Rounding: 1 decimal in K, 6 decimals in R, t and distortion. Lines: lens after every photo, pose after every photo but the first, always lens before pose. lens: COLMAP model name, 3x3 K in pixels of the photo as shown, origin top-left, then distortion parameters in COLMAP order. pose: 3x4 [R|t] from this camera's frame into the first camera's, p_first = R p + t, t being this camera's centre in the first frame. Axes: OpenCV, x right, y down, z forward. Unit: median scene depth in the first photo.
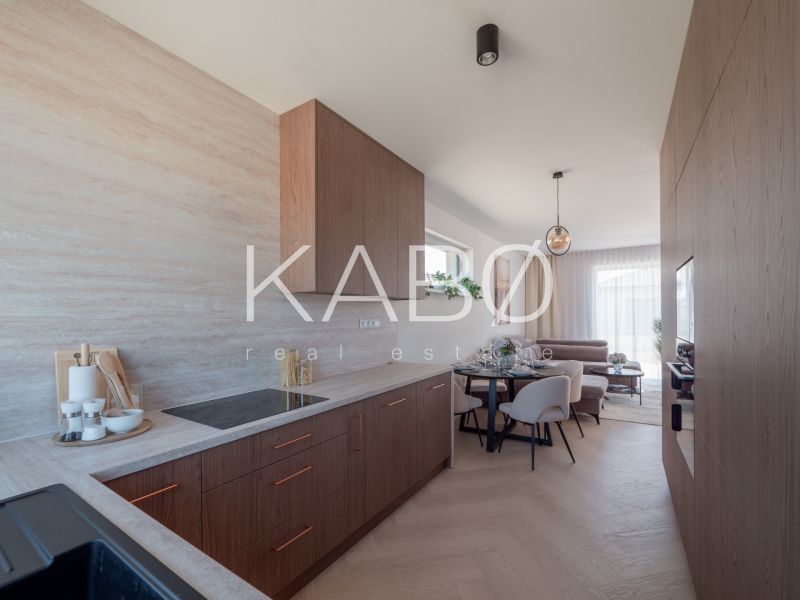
lens RADIAL K [[348.9, 0, 399.7], [0, 348.9, 316.3], [0, 0, 1]] dist [-0.008004, 0.002091]
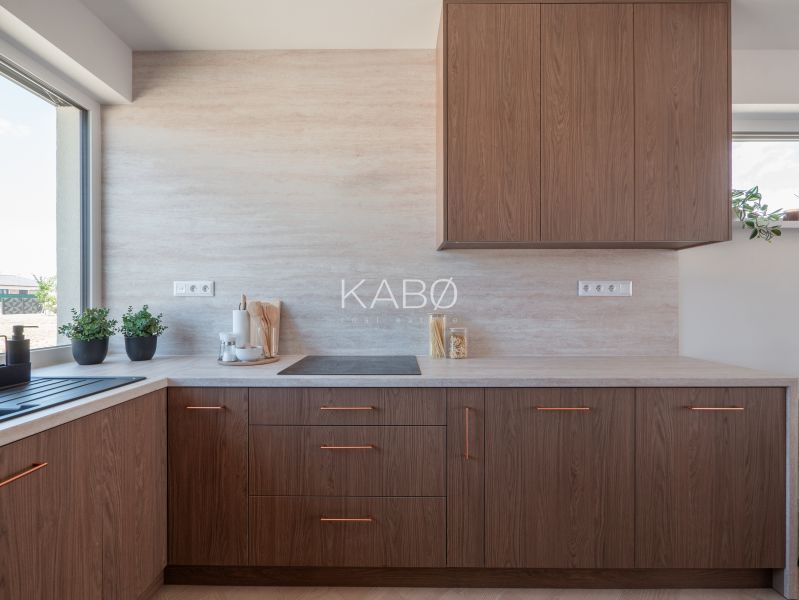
lens RADIAL K [[348.4, 0, 399.1], [0, 348.4, 303.2], [0, 0, 1]] dist [-0.008004, 0.002091]
pose [[0.542157, 0.008522, -0.840234, 0.455152], [-0.001200, 0.999955, 0.009368, 0.075178], [0.840276, -0.004071, 0.542143, 0.576216]]
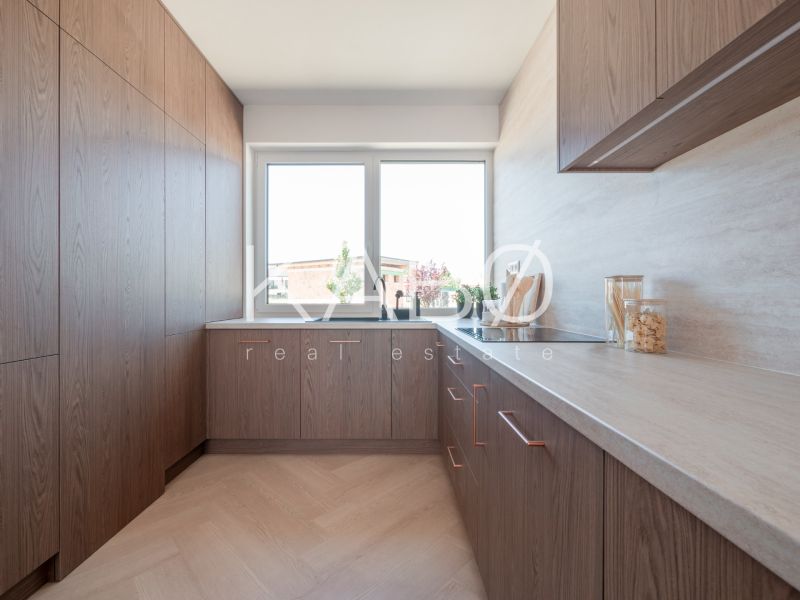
lens RADIAL K [[367.8, 0, 398.0], [0, 367.8, 295.9], [0, 0, 1]] dist [0.000206, 0.000667]
pose [[-0.837741, 0.005760, -0.546037, 0.376411], [0.009668, 0.999944, -0.004285, 0.154879], [0.545982, -0.008868, -0.837750, 1.642177]]
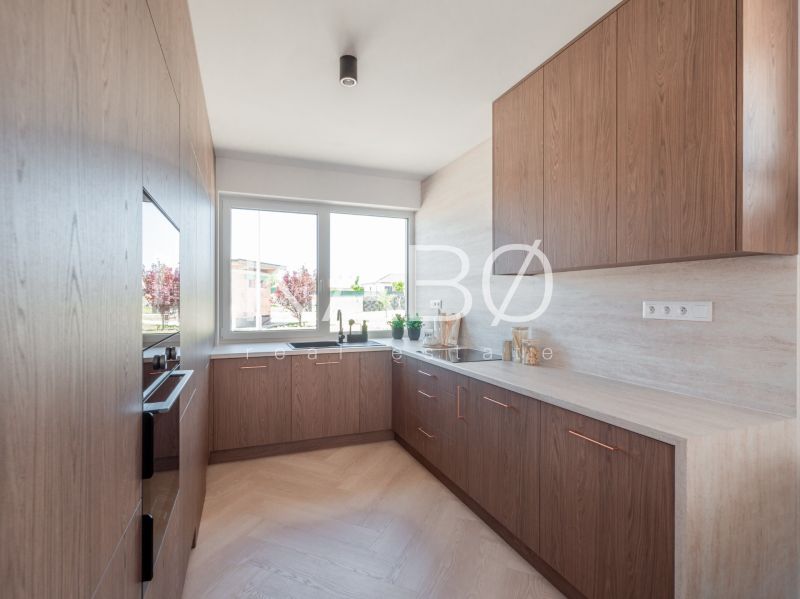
lens RADIAL K [[396.4, 0, 394.3], [0, 396.4, 296.7], [0, 0, 1]] dist [0.004761, 0.002204]
pose [[-0.582007, 0.003360, -0.813177, 1.186065], [0.006584, 0.999978, -0.000580, -0.006669], [0.813157, -0.005692, -0.582017, 1.790654]]
